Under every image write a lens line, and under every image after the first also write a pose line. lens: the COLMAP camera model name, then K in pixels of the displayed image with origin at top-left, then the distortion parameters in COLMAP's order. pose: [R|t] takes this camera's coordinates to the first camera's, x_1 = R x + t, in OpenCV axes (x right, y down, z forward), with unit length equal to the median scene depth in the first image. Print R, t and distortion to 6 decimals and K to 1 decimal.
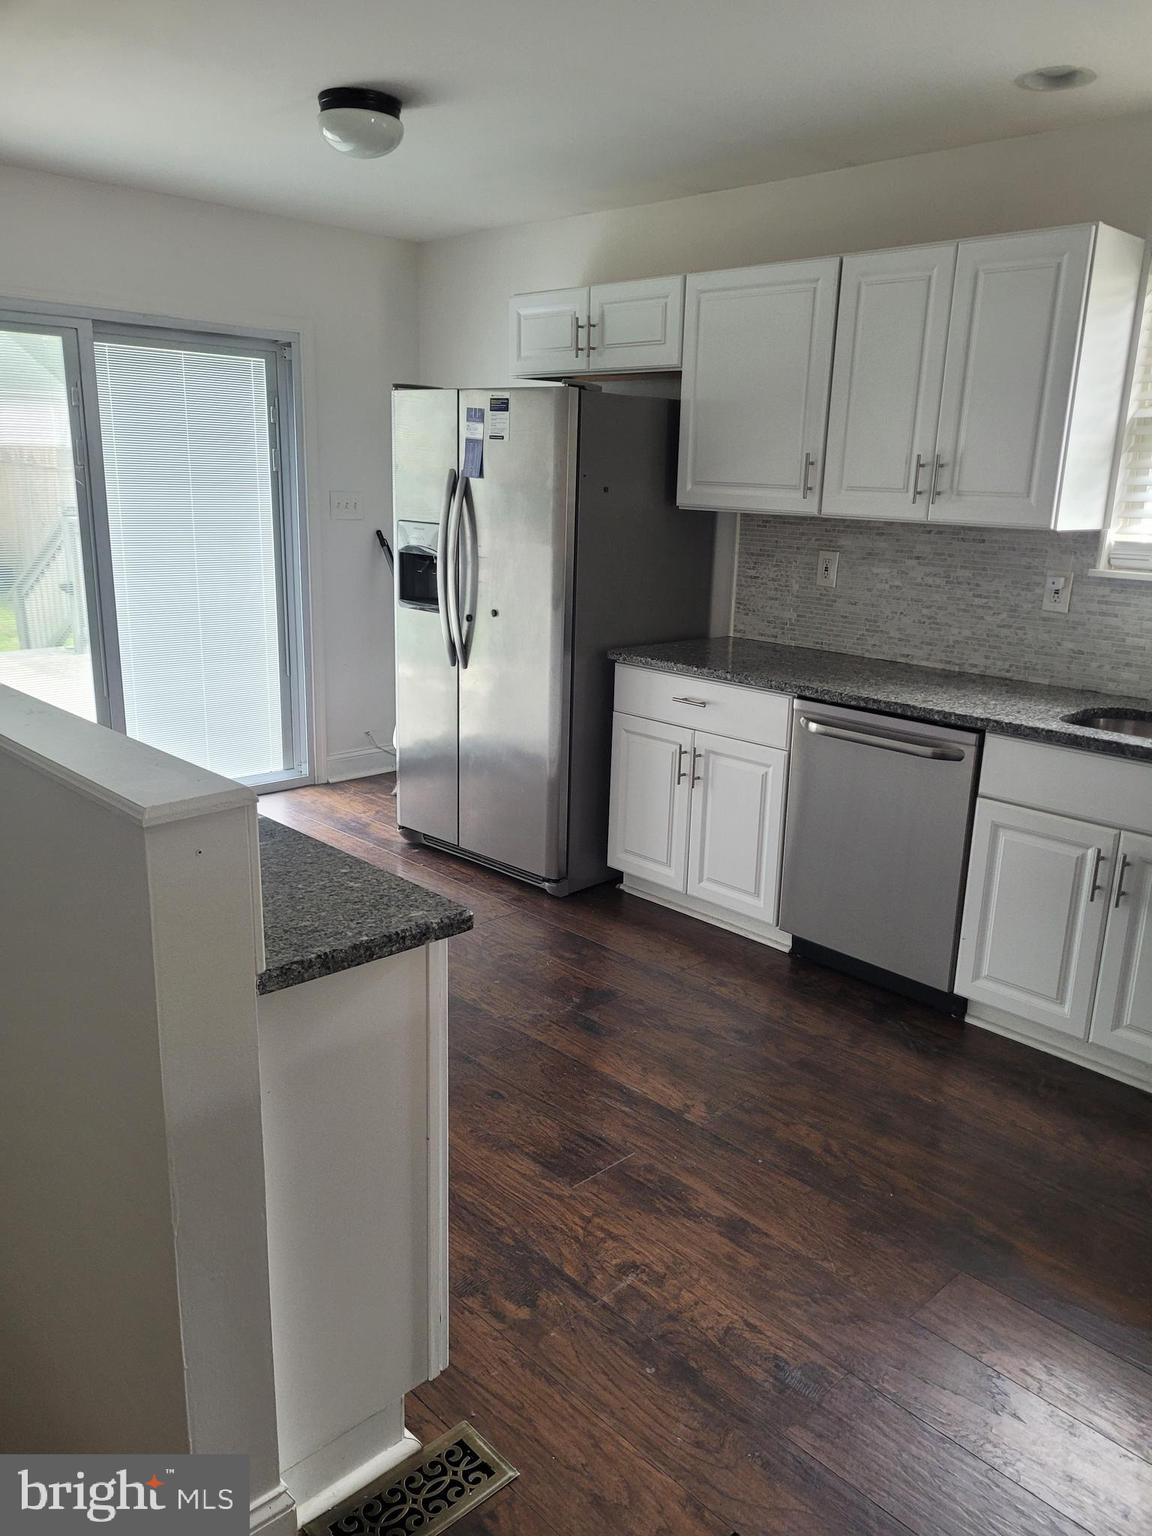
lens RADIAL K [[1162.9, 0, 608.1], [0, 1162.9, 781.0], [0, 0, 1]] dist [0.053300, -0.041981]
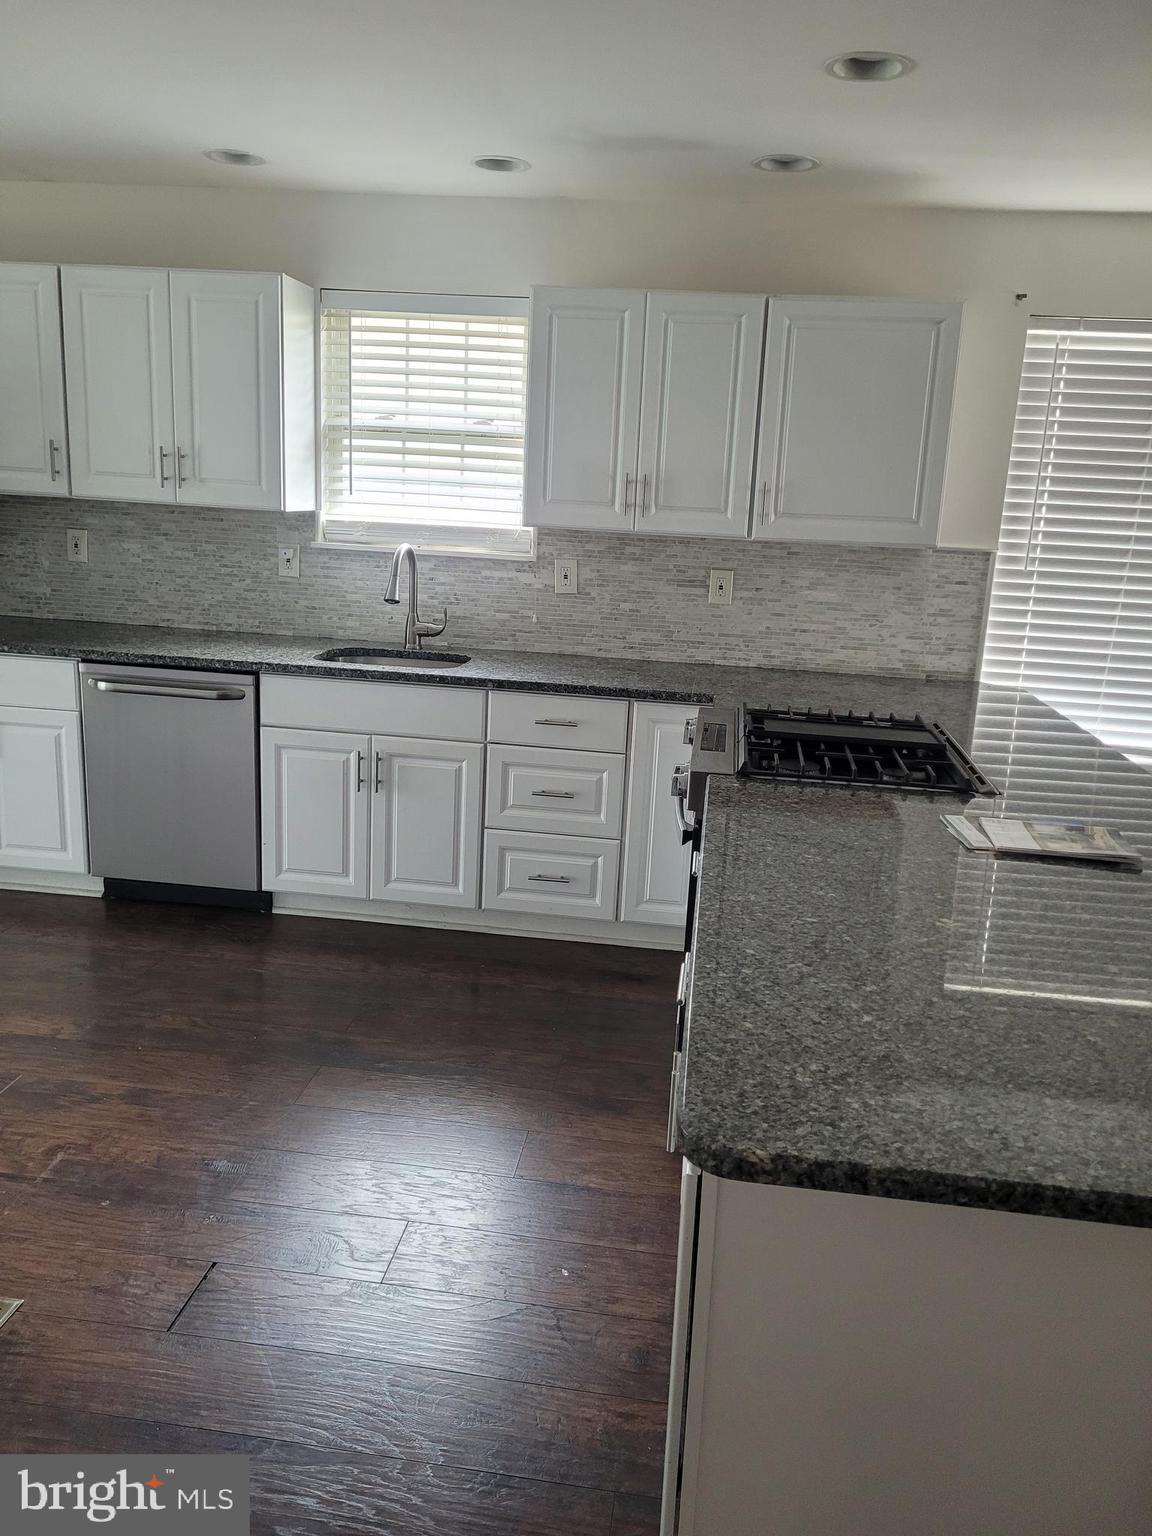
lens RADIAL K [[1162.9, 0, 608.1], [0, 1162.9, 781.0], [0, 0, 1]] dist [0.053300, -0.041981]
pose [[0.776731, -0.147581, 0.612298, -0.132616], [0.137325, 0.988454, 0.064042, 0.033600], [-0.614680, 0.034340, 0.788029, -0.163458]]
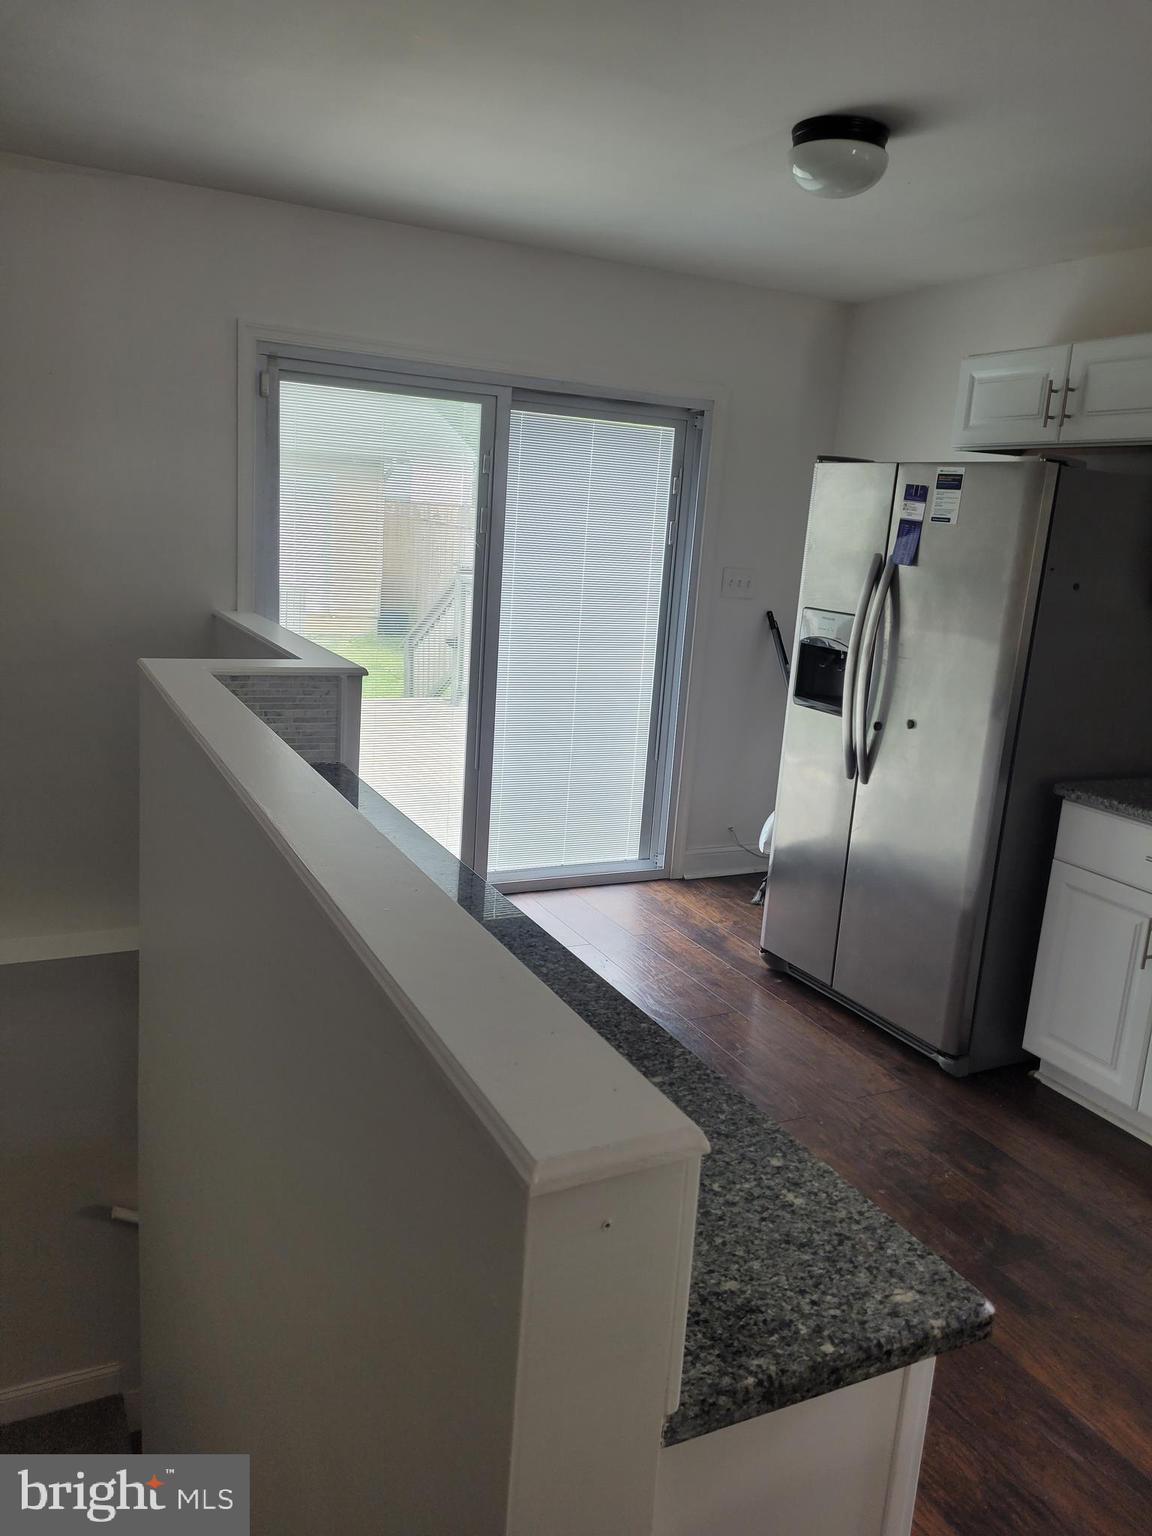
lens RADIAL K [[1162.0, 0, 584.3], [0, 1162.0, 764.7], [0, 0, 1]] dist [0.049231, -0.000387]
pose [[0.949106, 0.099991, -0.298663, -0.069939], [-0.119460, 0.991697, -0.047609, -0.048956], [0.291422, 0.080864, 0.953171, 0.138585]]
